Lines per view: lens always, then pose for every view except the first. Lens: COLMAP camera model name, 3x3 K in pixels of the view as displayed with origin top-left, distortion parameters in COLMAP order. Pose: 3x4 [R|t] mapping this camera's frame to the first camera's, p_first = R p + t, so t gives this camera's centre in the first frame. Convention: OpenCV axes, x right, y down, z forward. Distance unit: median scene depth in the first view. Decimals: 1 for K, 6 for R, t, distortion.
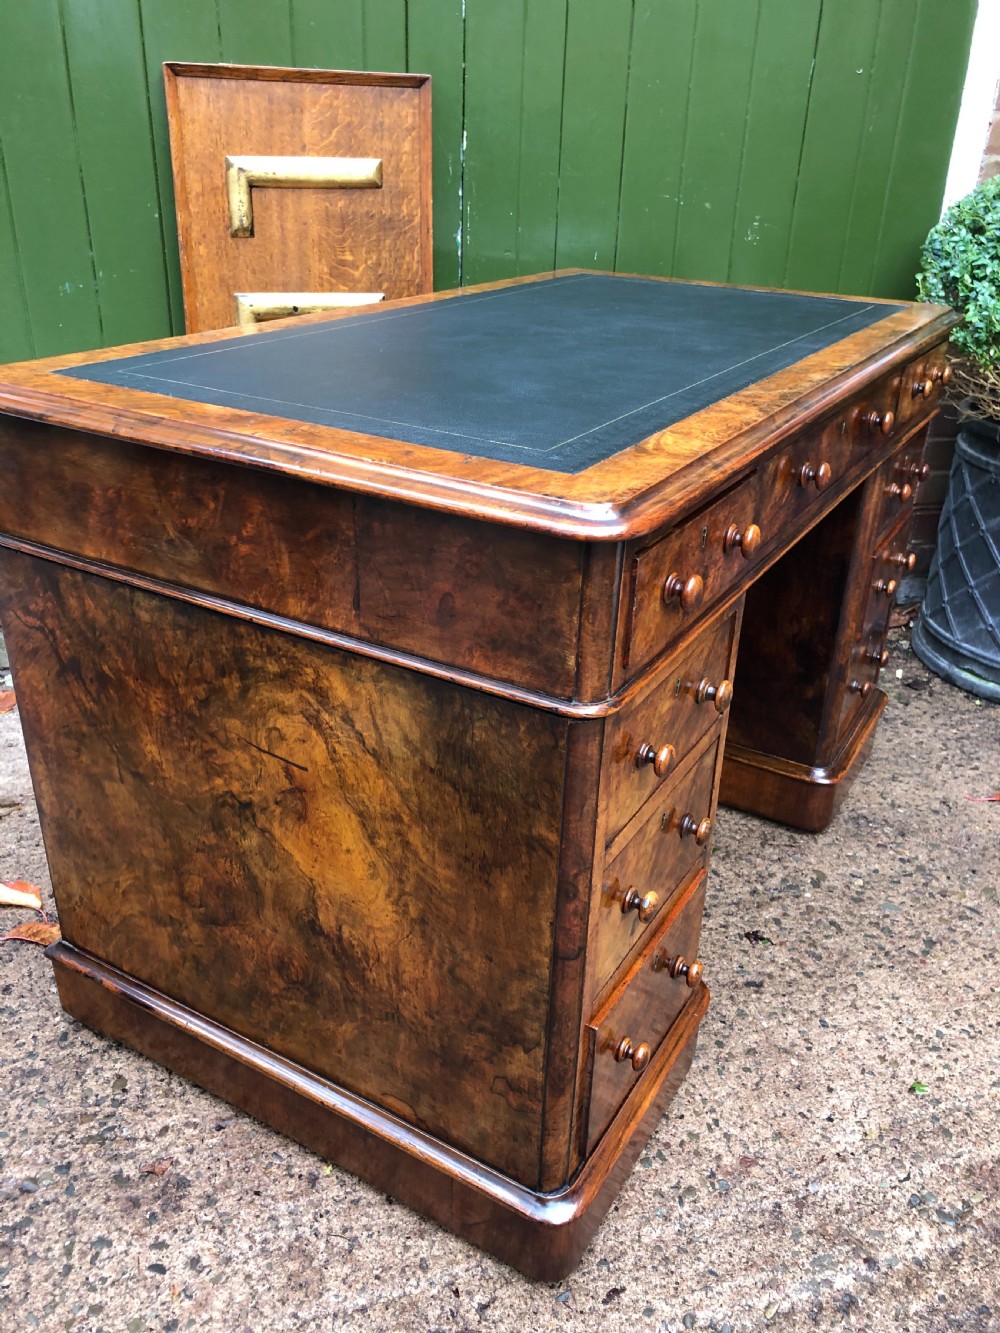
lens RADIAL K [[1102.7, 0, 500.0], [0, 1102.7, 660.5], [0, 0, 1]] dist [0.022026, -0.012591]
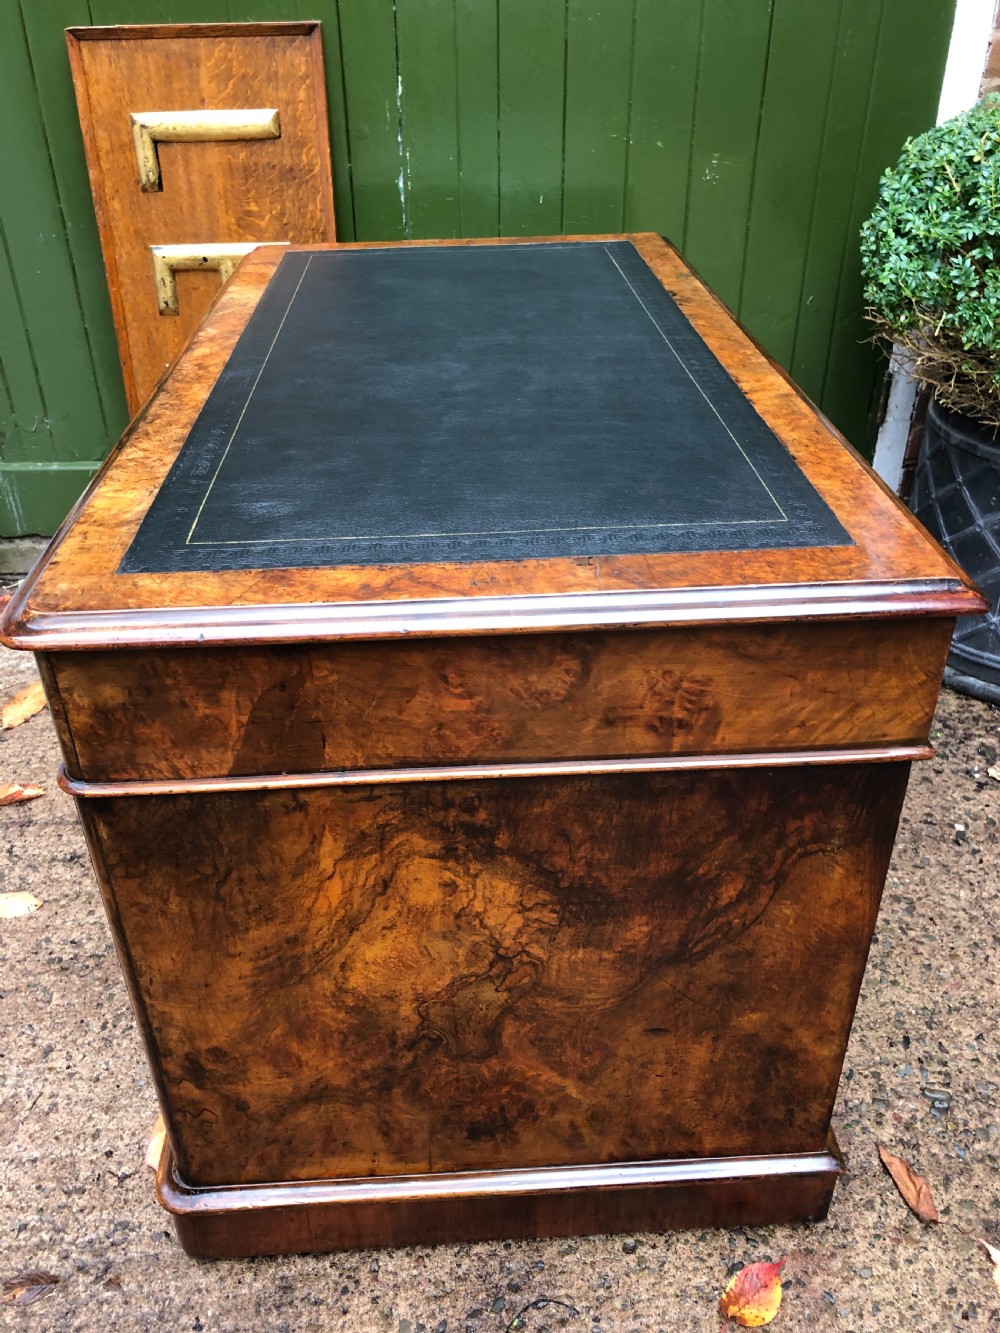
lens RADIAL K [[1102.7, 0, 487.7], [0, 1102.7, 661.7], [0, 0, 1]] dist [0.022026, -0.012591]
pose [[0.972663, 0.086137, -0.215657, 0.452410], [-0.061953, 0.991257, 0.116500, -0.106194], [0.223806, -0.099955, 0.969495, -0.018172]]
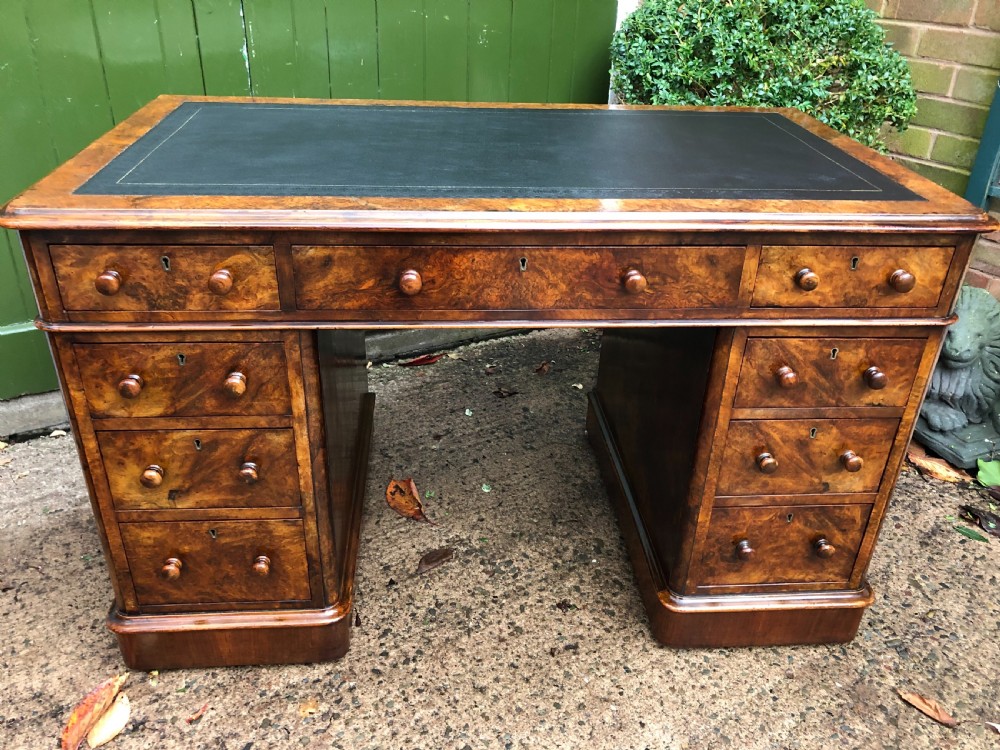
lens RADIAL K [[827.2, 0, 508.0], [0, 827.2, 366.7], [0, 0, 1]] dist [0.022026, -0.012591]
pose [[0.958940, -0.127813, 0.253175, -0.053623], [0.112262, 0.990844, 0.075006, -0.129348], [-0.260443, -0.043504, 0.964509, 0.090885]]
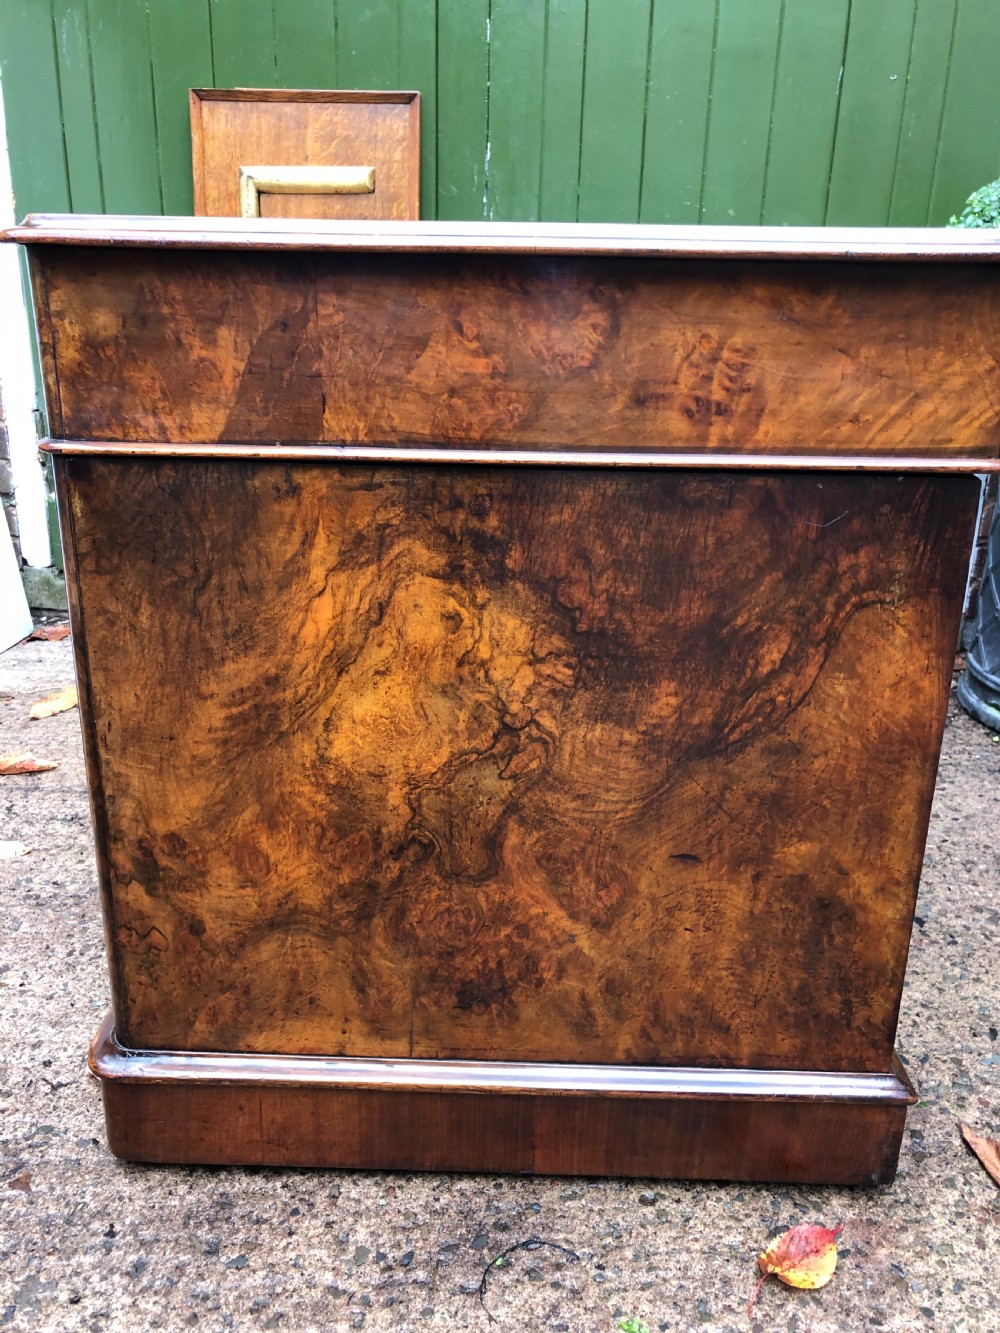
lens RADIAL K [[1102.7, 0, 504.5], [0, 1102.7, 654.6], [0, 0, 1]] dist [0.022026, -0.012591]
pose [[0.953941, 0.091974, -0.285546, 0.495550], [-0.127765, 0.985761, -0.109322, 0.194476], [0.271426, 0.140770, 0.952109, 0.060165]]
